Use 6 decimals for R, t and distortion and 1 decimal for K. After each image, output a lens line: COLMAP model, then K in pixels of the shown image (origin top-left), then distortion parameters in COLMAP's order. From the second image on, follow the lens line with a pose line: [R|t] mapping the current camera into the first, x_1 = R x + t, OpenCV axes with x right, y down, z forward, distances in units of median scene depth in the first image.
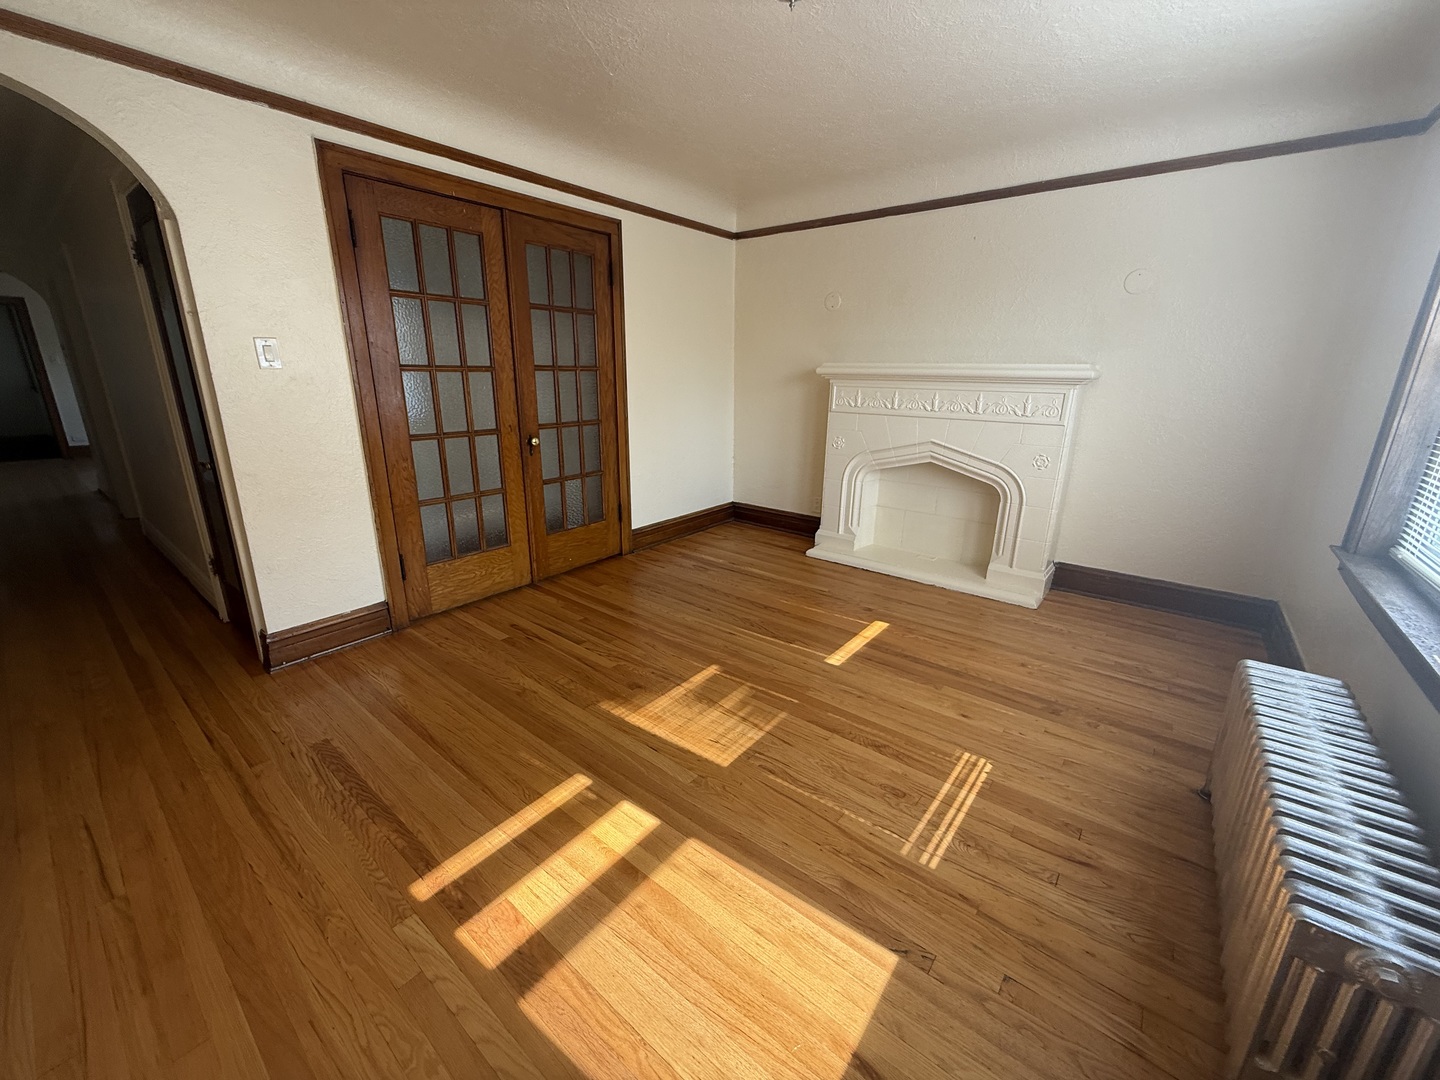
lens RADIAL K [[572.6, 0, 714.8], [0, 572.6, 537.6], [0, 0, 1]] dist [0.000132, 0.000487]
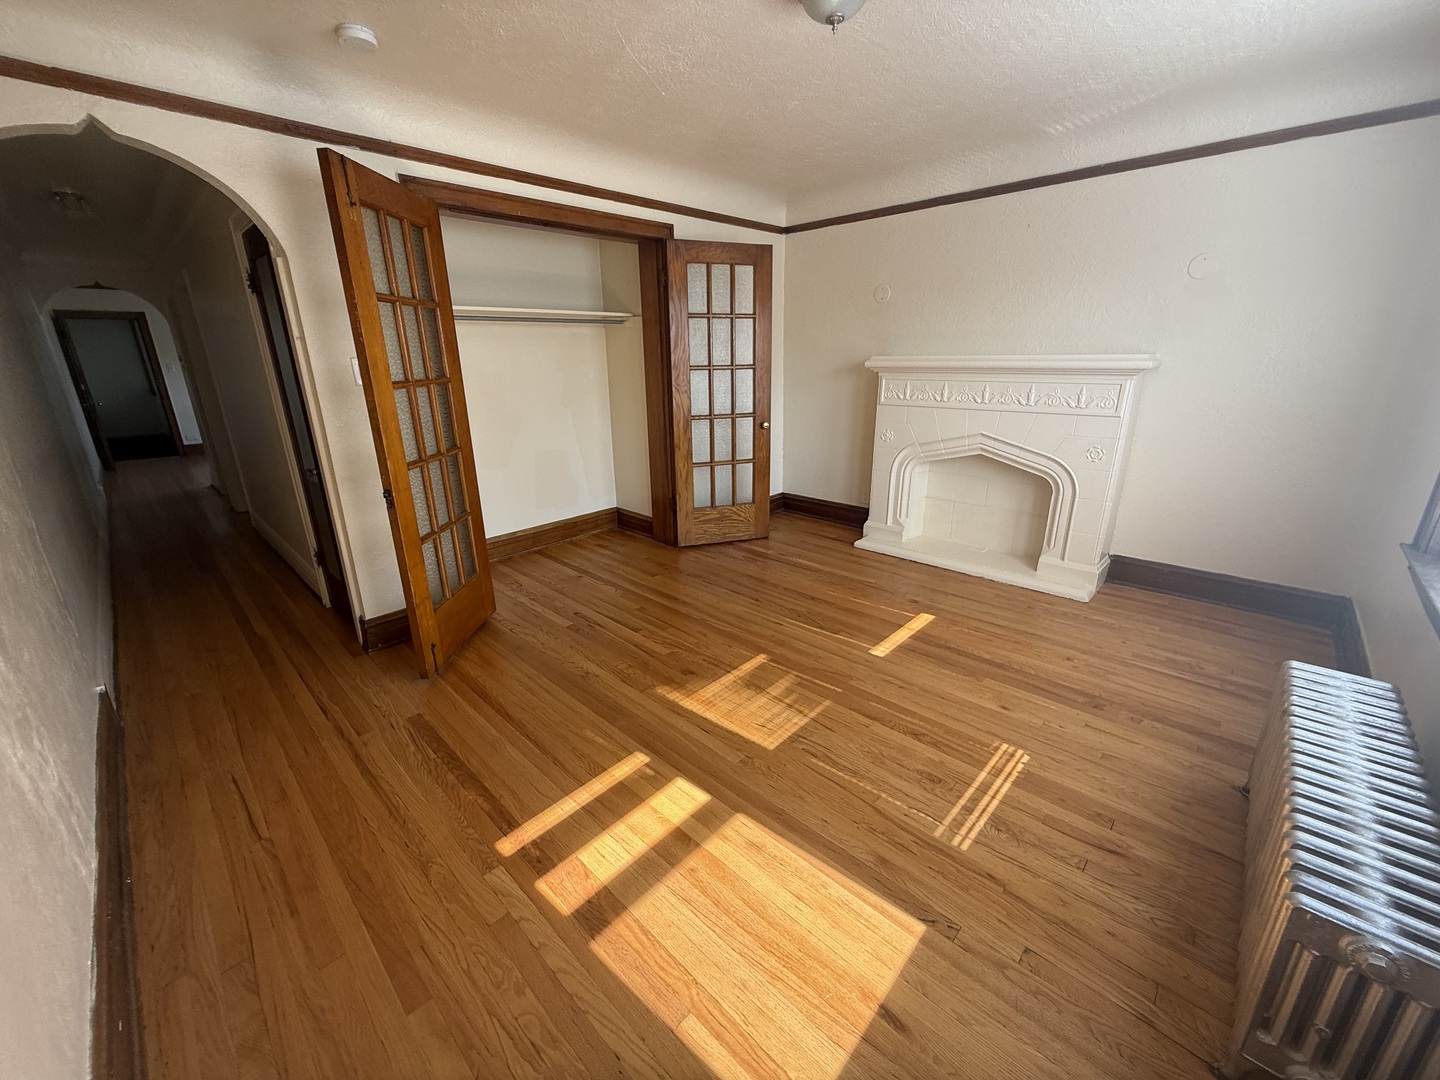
lens RADIAL K [[572.6, 0, 716.8], [0, 572.6, 535.3], [0, 0, 1]] dist [0.000132, 0.000487]
pose [[0.996009, -0.000506, -0.089255, 0.013267], [0.002713, 0.999694, 0.024601, -0.030608], [0.089216, -0.024745, 0.995705, -0.076125]]
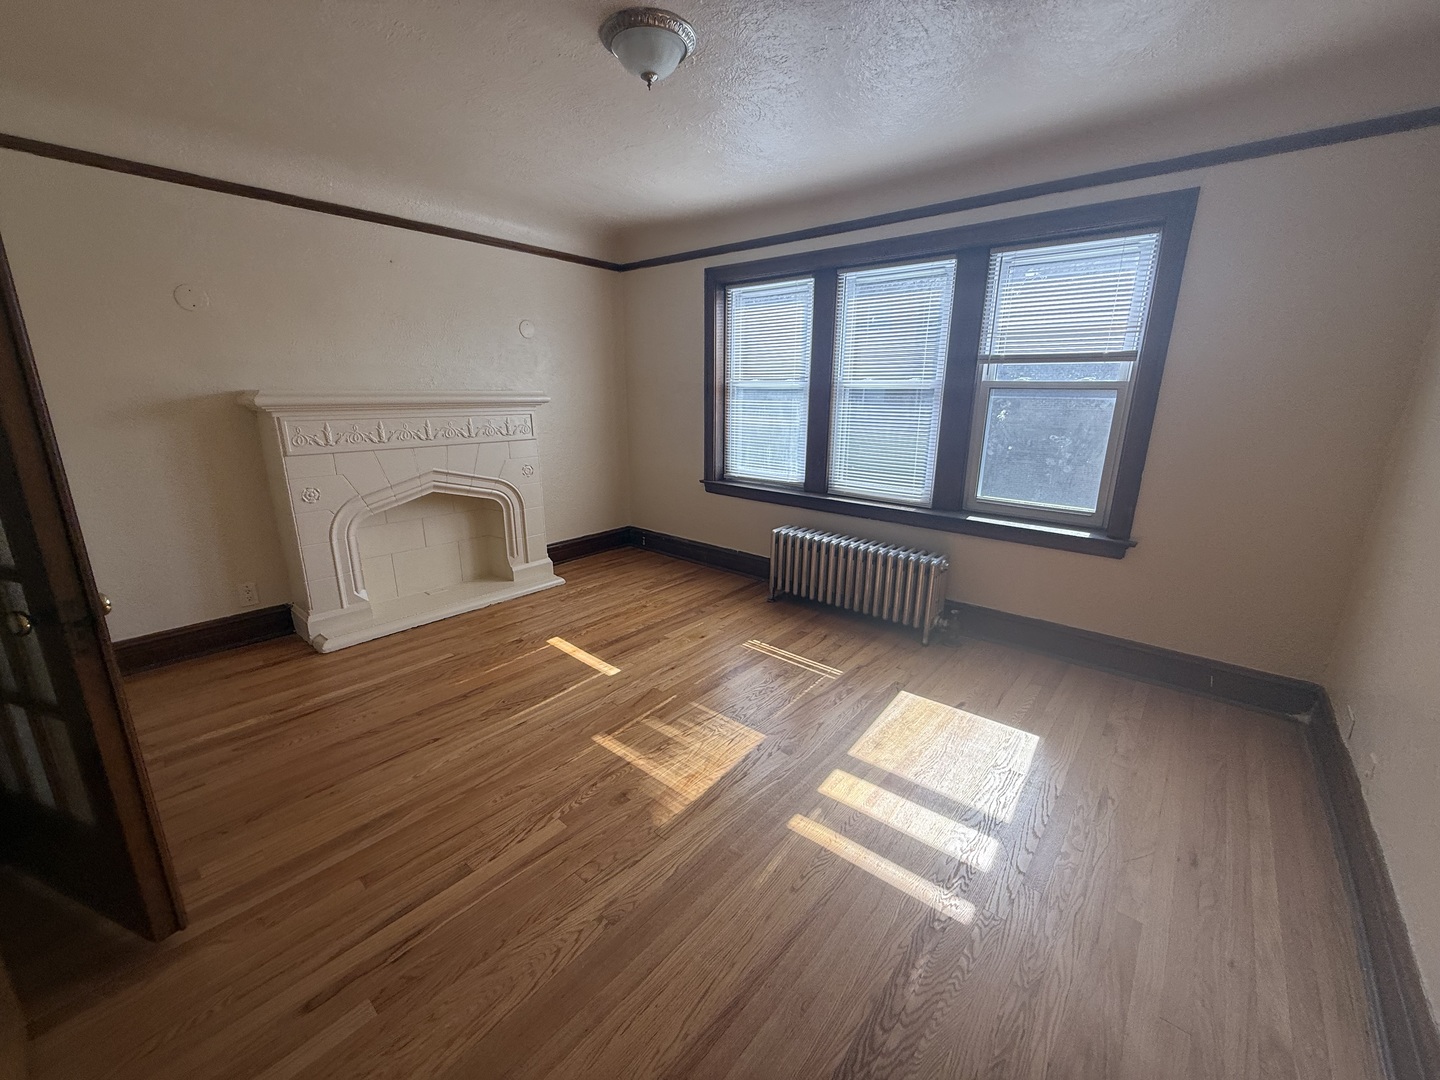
lens RADIAL K [[572.6, 0, 717.6], [0, 572.6, 539.1], [0, 0, 1]] dist [0.000132, 0.000487]
pose [[0.031855, -0.264614, 0.963828, -1.042587], [0.277101, 0.928855, 0.245854, -0.307628], [-0.960313, 0.259246, 0.102914, 0.882518]]
